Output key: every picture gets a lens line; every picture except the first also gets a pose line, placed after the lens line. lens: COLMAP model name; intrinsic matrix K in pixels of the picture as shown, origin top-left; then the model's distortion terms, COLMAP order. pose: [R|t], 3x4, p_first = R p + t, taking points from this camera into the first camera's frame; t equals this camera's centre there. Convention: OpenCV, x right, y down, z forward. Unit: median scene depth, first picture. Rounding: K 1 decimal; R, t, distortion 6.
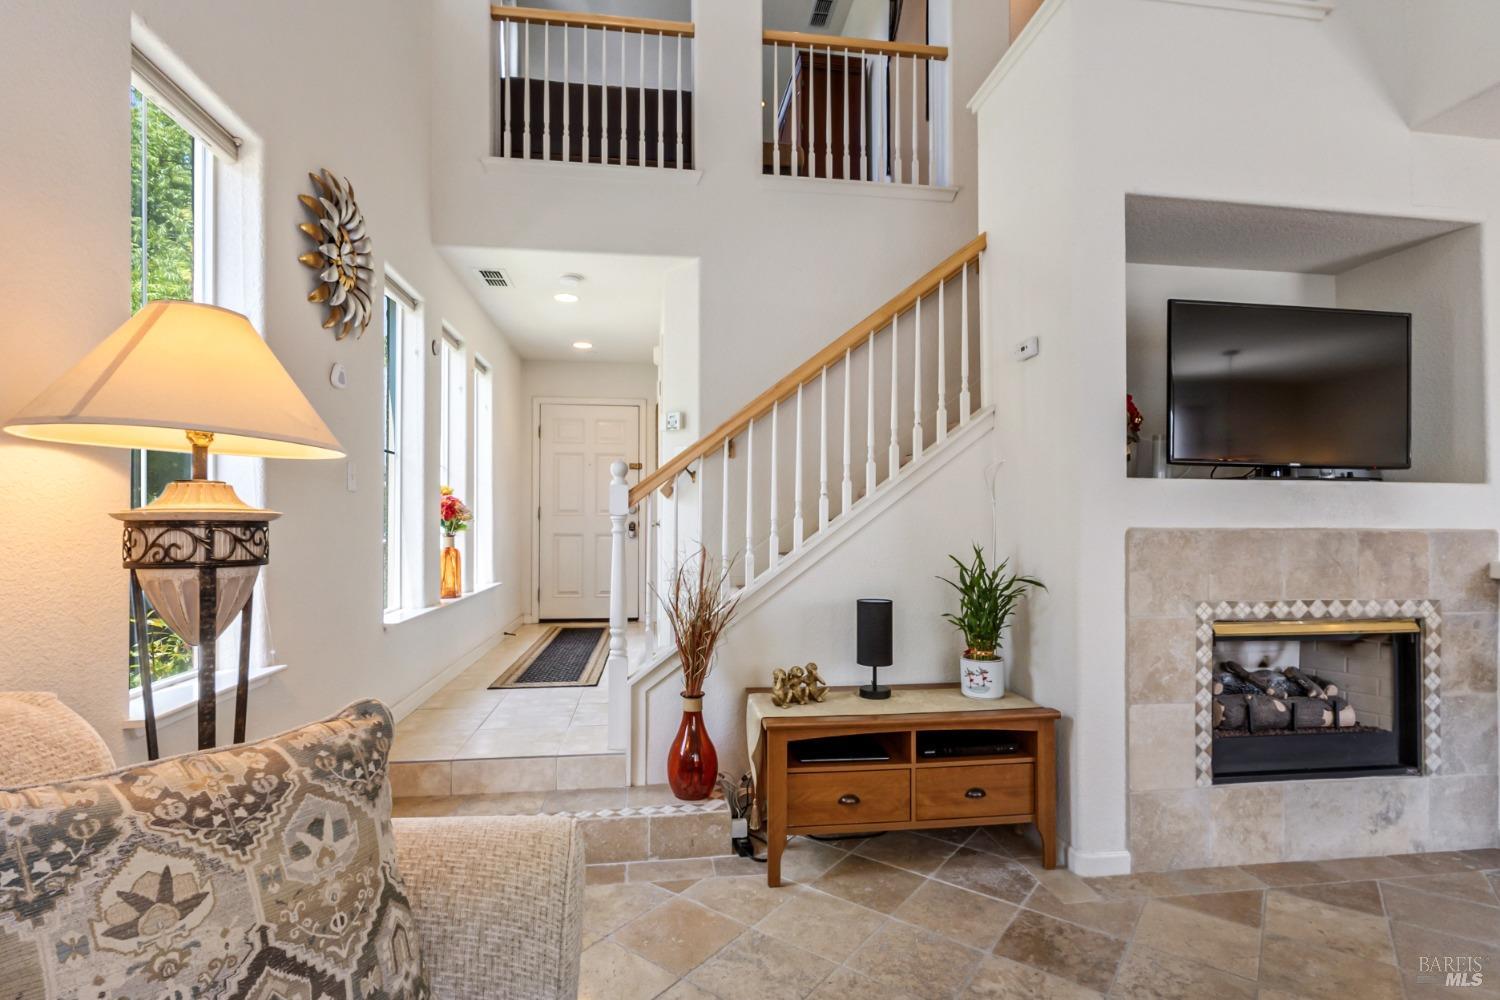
lens RADIAL K [[707.8, 0, 752.1], [0, 707.8, 531.3], [0, 0, 1]] dist [0.000414, 0.000023]
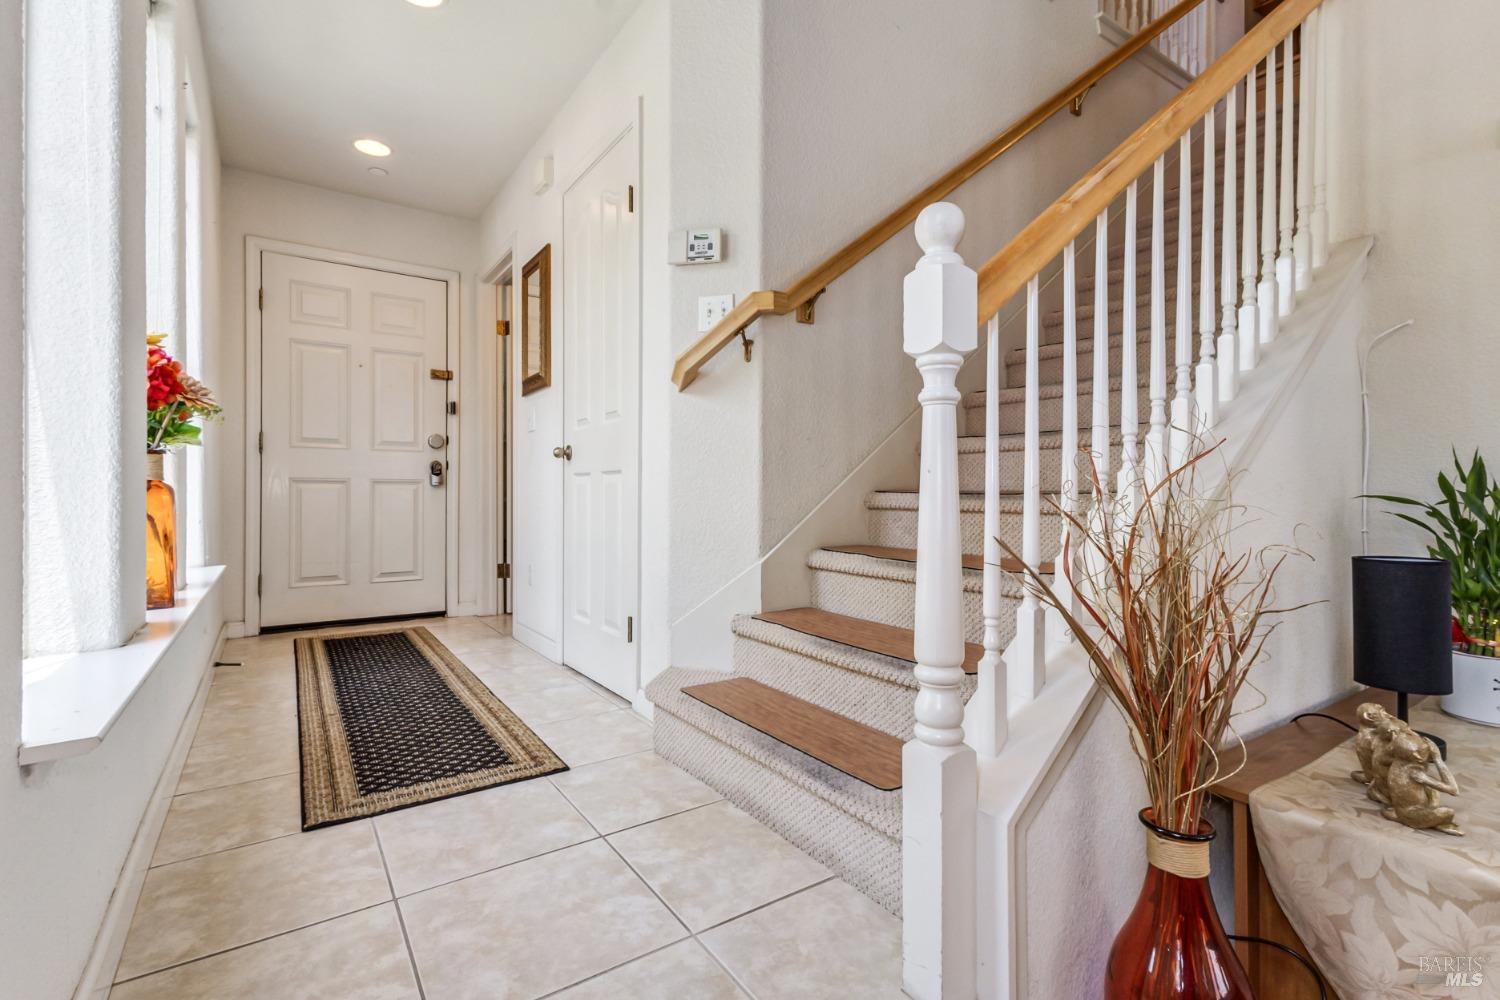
lens RADIAL K [[687.5, 0, 750.0], [0, 687.5, 500.0], [0, 0, 1]] dist [0.012739, 0.000039]
pose [[0.897479, -0.003857, 0.441040, -0.213314], [0.004225, 0.999991, 0.000149, 0.025118], [-0.441037, 0.001730, 0.897487, 0.359319]]
